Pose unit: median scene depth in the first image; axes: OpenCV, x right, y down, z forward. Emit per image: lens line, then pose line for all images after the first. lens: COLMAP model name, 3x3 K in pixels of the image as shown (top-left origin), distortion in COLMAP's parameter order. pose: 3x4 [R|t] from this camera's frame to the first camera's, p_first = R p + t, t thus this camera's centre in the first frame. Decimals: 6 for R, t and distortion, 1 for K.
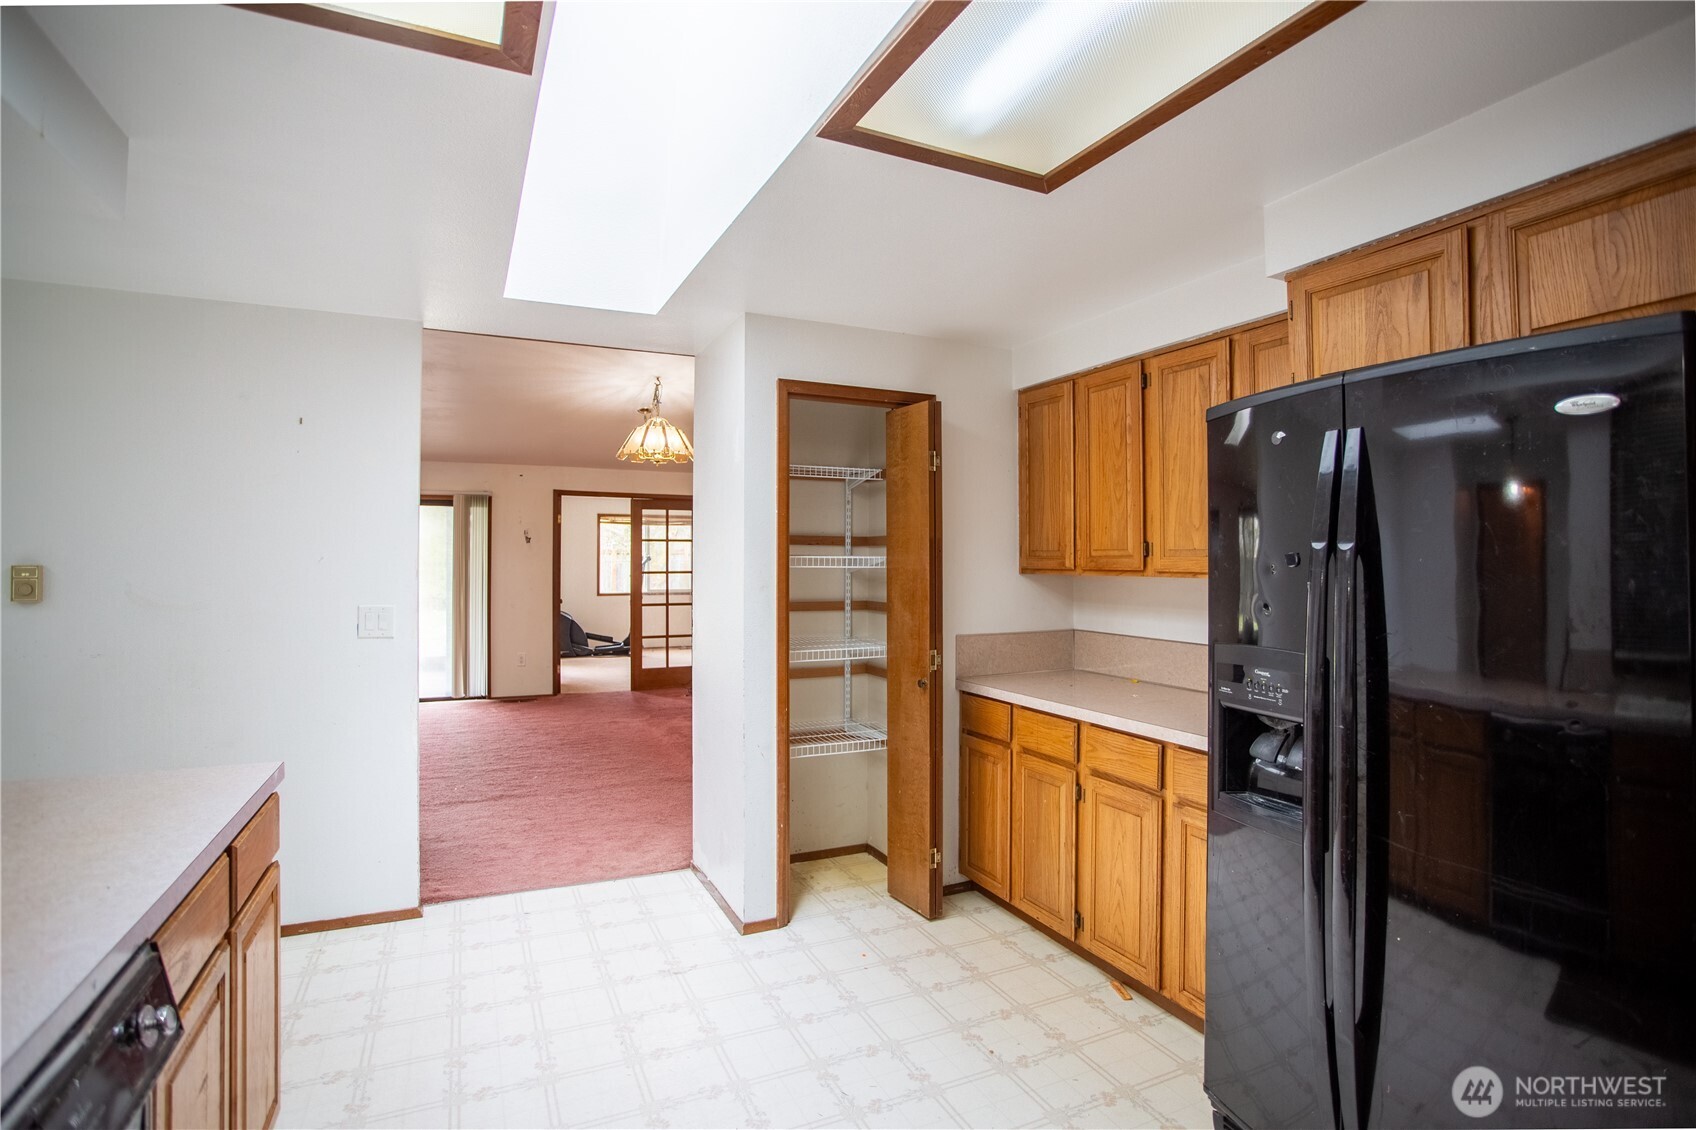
lens RADIAL K [[842.7, 0, 850.9], [0, 842.7, 555.4], [0, 0, 1]] dist [-0.050725, 0.014959]
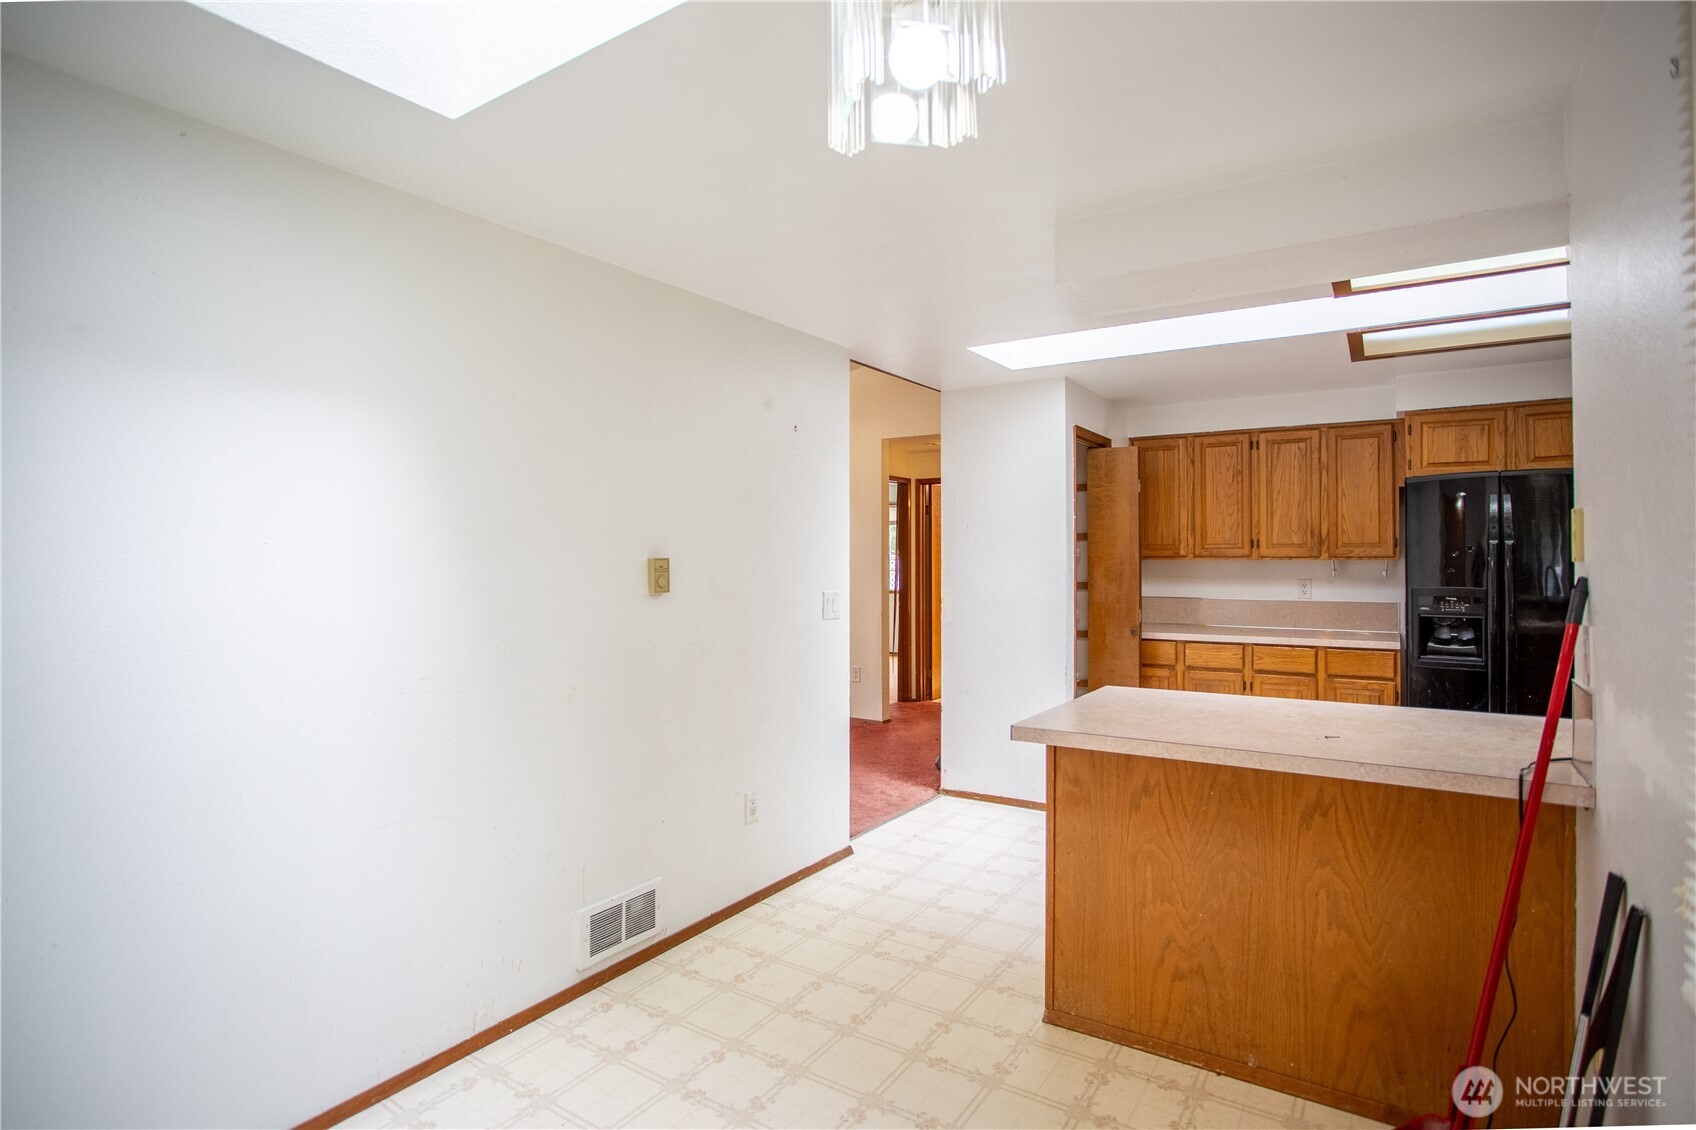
lens RADIAL K [[842.7, 0, 841.1], [0, 842.7, 551.1], [0, 0, 1]] dist [-0.050725, 0.014959]
pose [[0.853478, -0.004374, 0.521110, -1.194871], [0.003010, 0.999989, 0.003463, -0.000389], [-0.521120, -0.001387, 0.853483, -0.019763]]
